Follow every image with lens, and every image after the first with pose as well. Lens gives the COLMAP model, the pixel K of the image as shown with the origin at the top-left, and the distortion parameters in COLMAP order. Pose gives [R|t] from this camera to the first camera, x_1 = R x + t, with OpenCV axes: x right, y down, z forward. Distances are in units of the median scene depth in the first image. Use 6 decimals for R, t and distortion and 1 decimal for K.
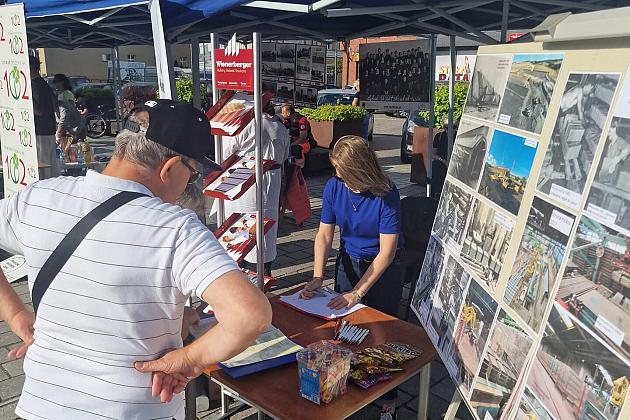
lens RADIAL K [[639.1, 0, 315.0], [0, 639.1, 210.0], [0, 0, 1]] dist [0.009931, 0.009751]
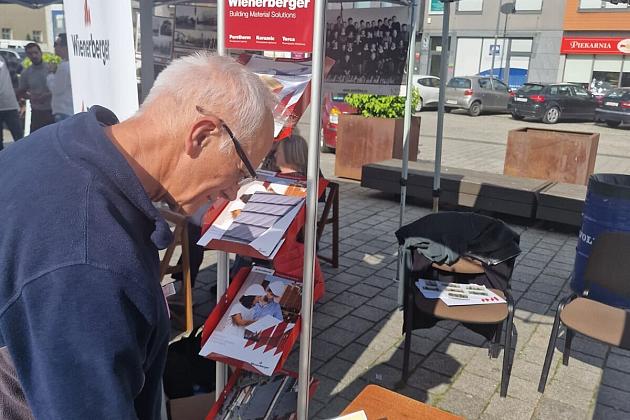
lens RADIAL K [[639.1, 0, 315.0], [0, 639.1, 210.0], [0, 0, 1]] dist [0.009931, 0.009751]
pose [[0.979672, -0.013389, 0.200157, -0.305506], [0.008356, 0.999628, 0.025969, -0.108217], [-0.200430, -0.023769, 0.979420, 0.730223]]
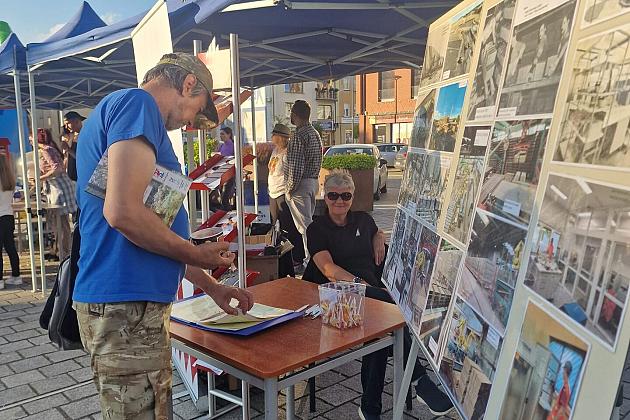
lens RADIAL K [[639.1, 0, 315.0], [0, 639.1, 210.0], [0, 0, 1]] dist [0.009931, 0.009751]
pose [[0.998249, -0.027666, -0.052275, 0.142939], [0.020821, 0.991654, -0.127232, 0.239127], [0.055359, 0.125920, 0.990495, -0.046484]]
